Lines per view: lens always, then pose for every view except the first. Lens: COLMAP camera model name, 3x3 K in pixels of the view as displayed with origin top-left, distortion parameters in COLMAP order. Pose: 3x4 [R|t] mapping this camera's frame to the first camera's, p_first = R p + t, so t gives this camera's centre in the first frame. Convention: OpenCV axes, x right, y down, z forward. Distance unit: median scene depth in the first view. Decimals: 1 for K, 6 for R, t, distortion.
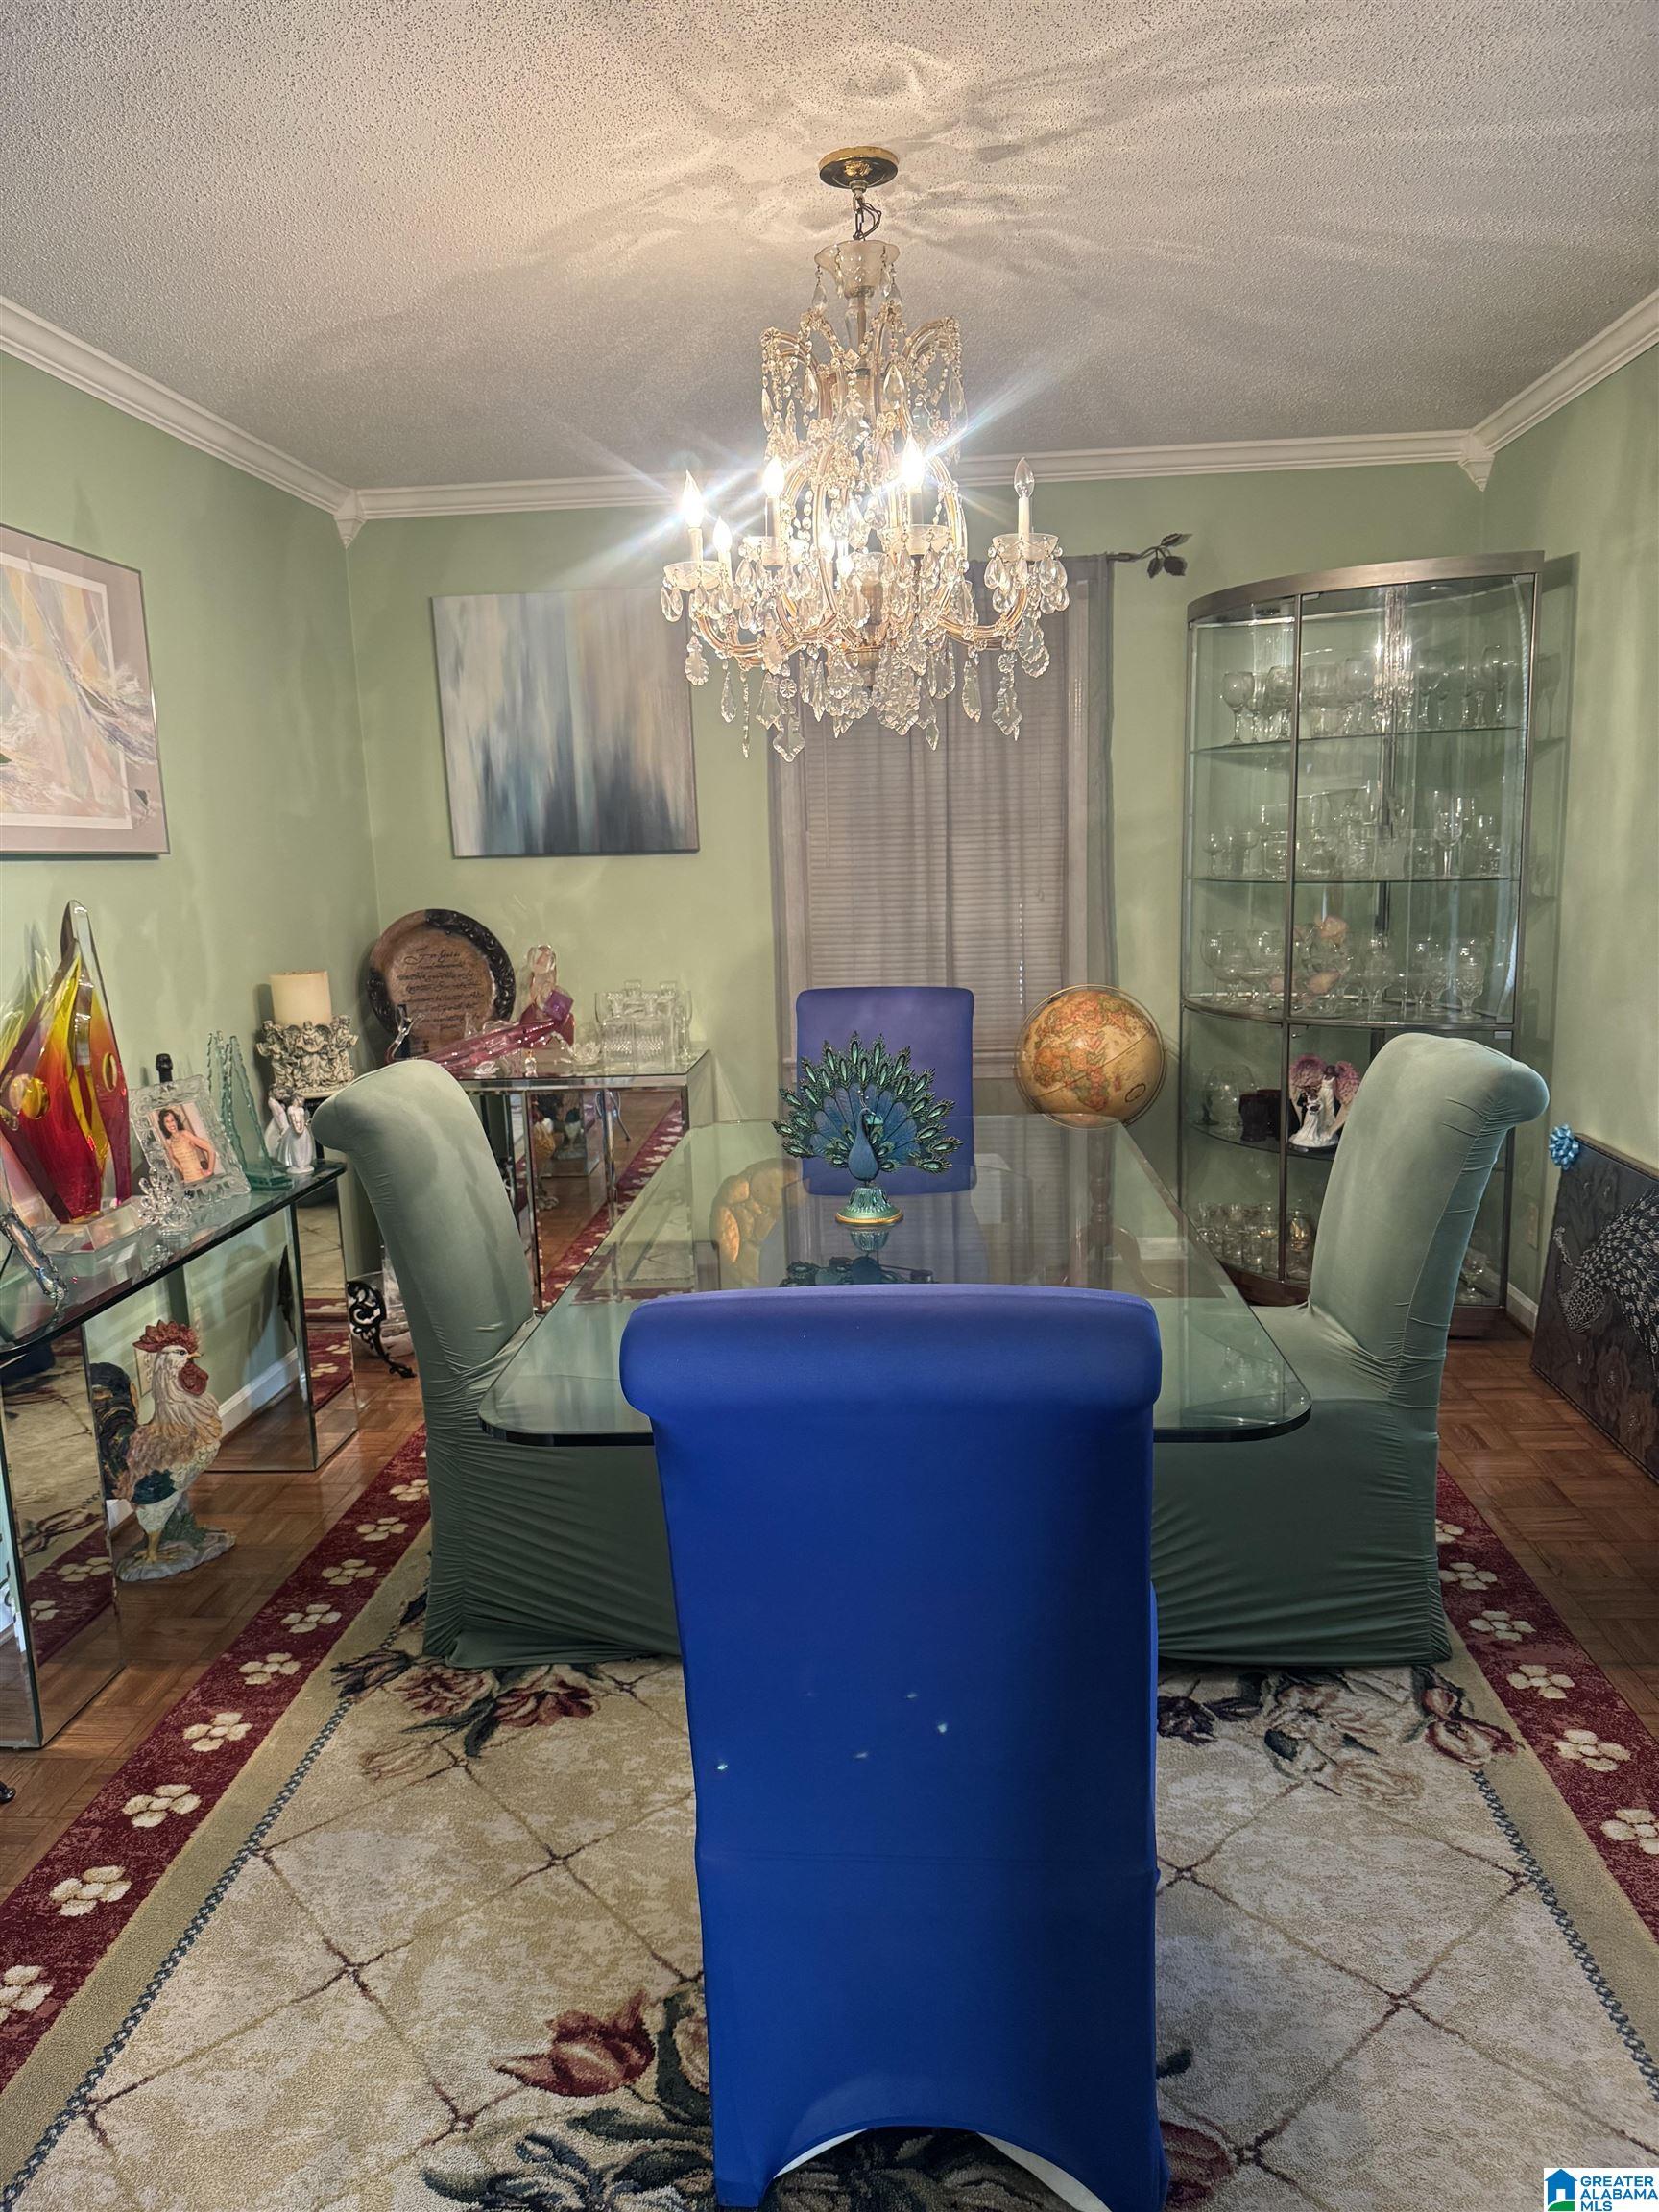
lens RADIAL K [[1566.8, 0, 829.5], [0, 1566.8, 1106.0], [0, 0, 1]] dist [0.007484, -0.018816]
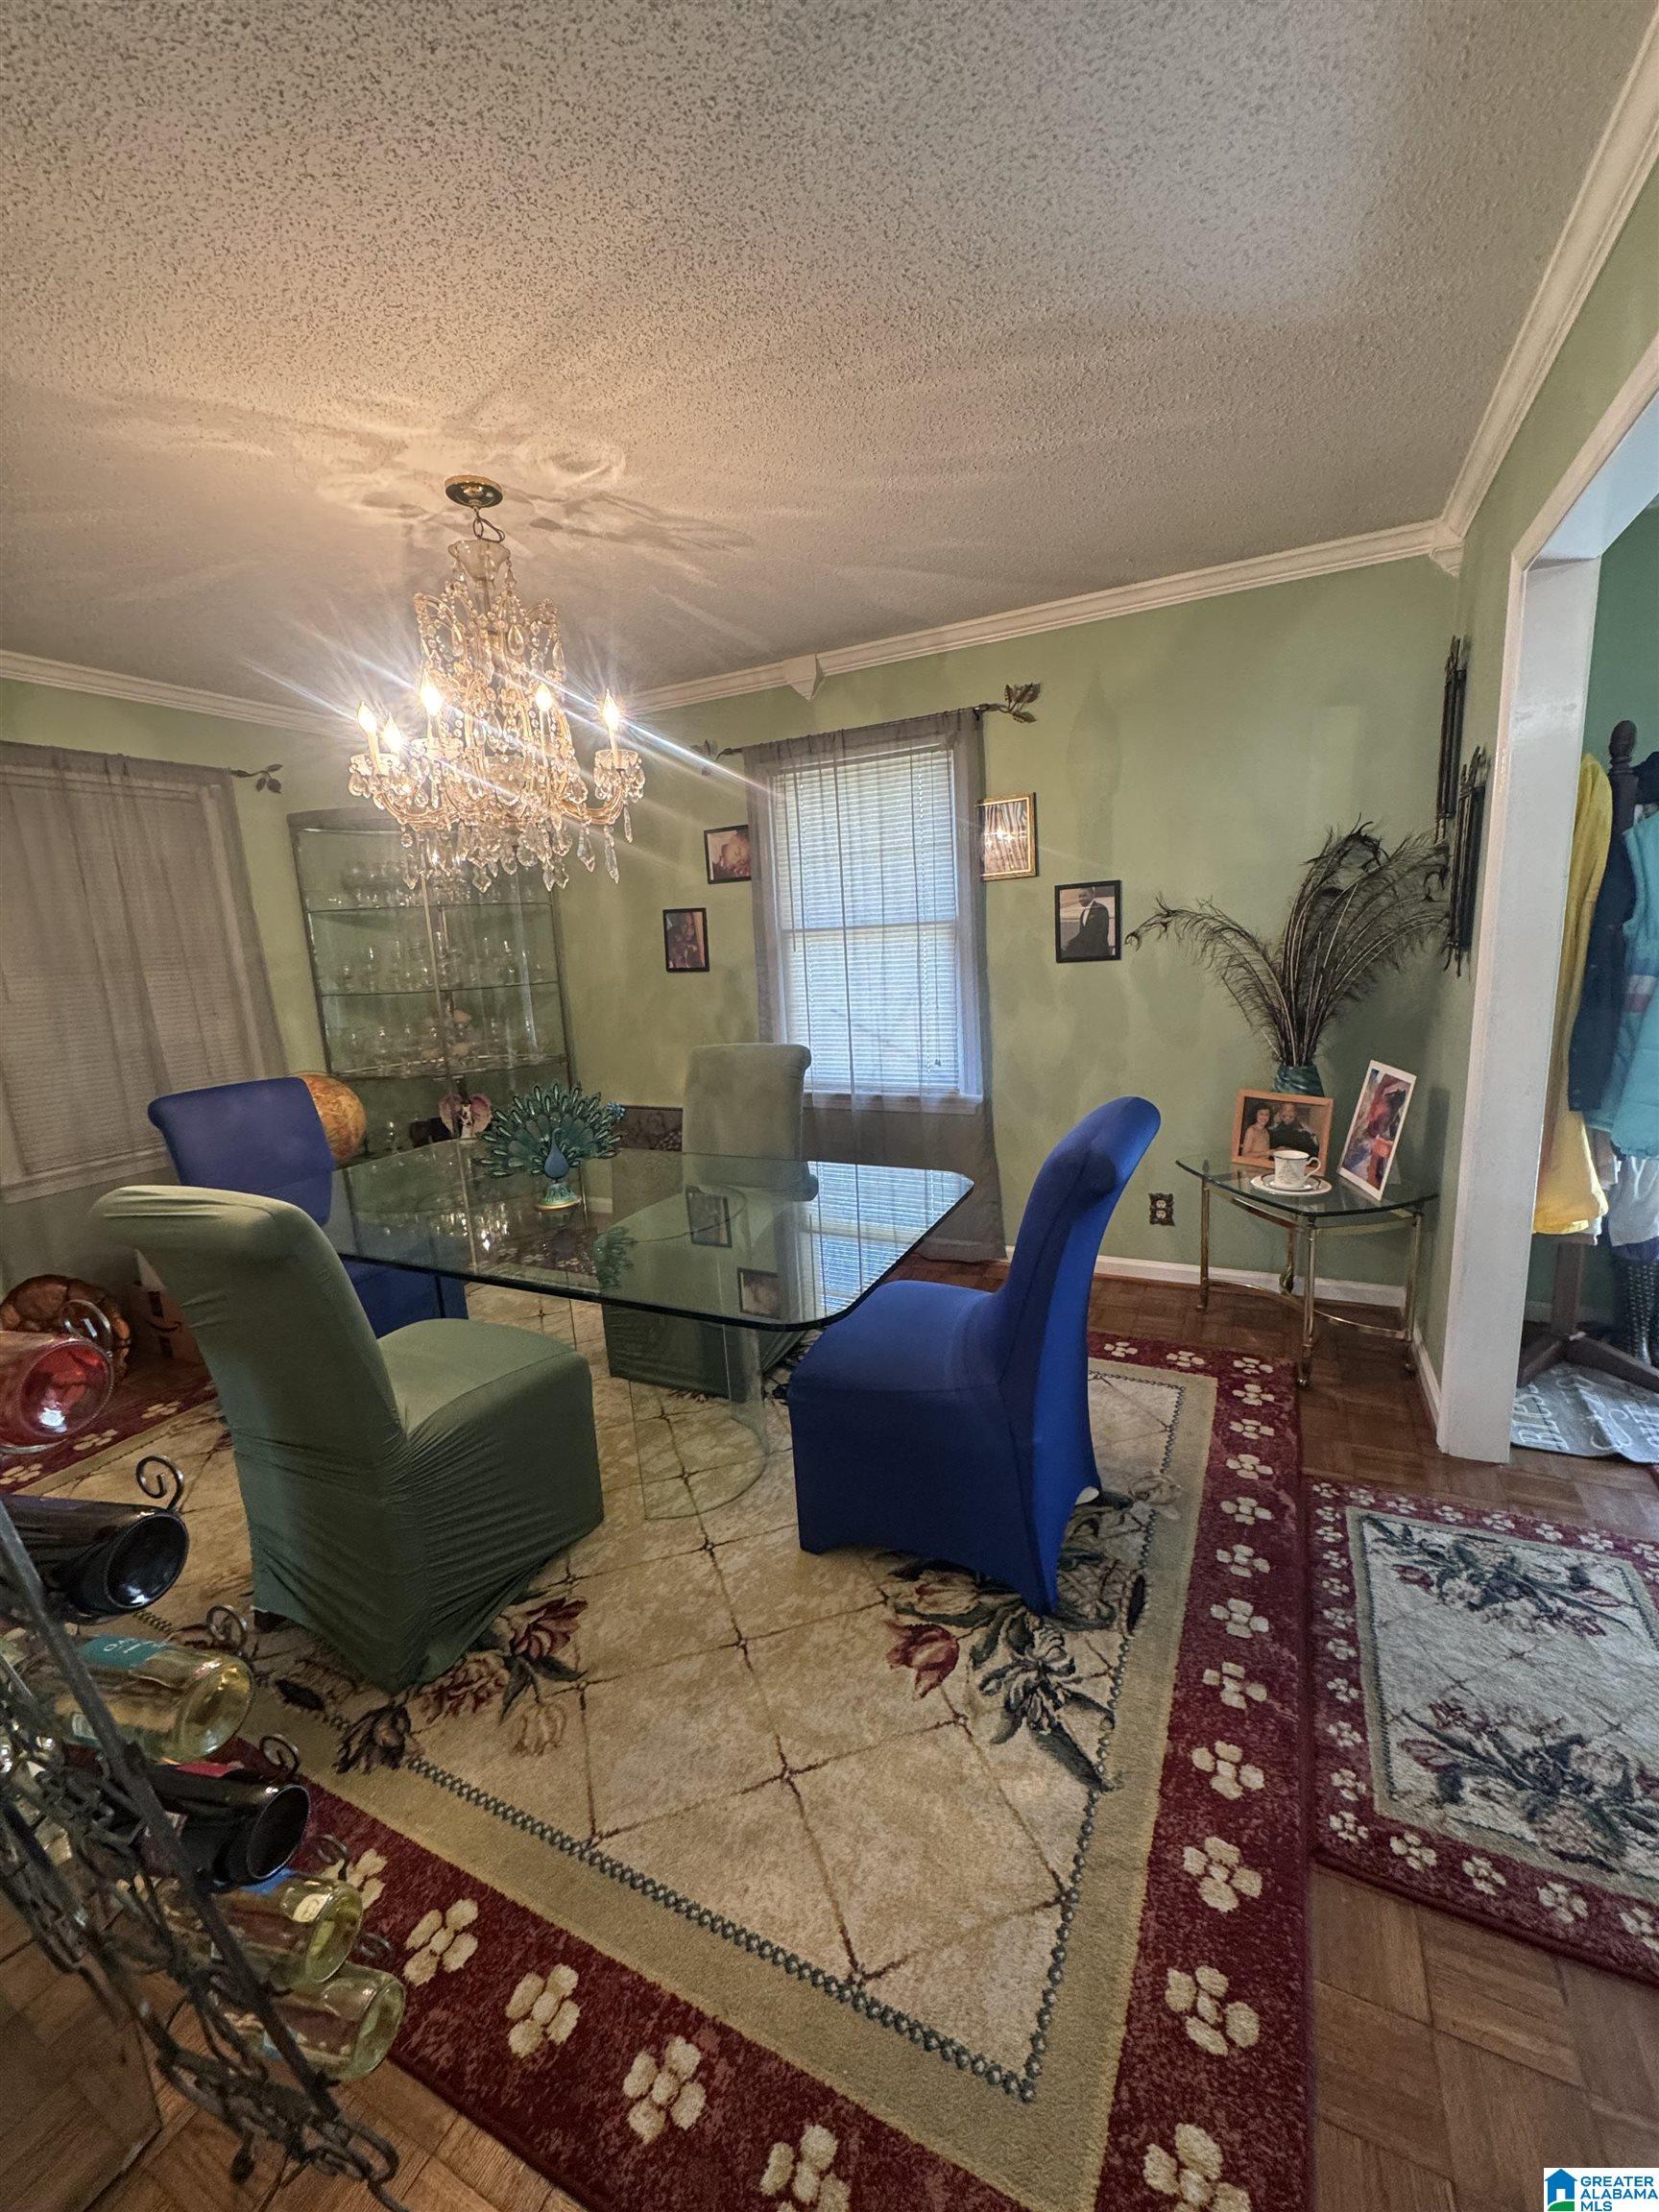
lens RADIAL K [[880.9, 0, 825.6], [0, 880.9, 1097.3], [0, 0, 1]] dist [-0.003236, -0.000168]
pose [[0.377422, -0.156271, 0.912761, -0.748064], [0.199601, 0.976218, 0.084602, -0.055566], [-0.904274, 0.150257, 0.399638, 0.496958]]
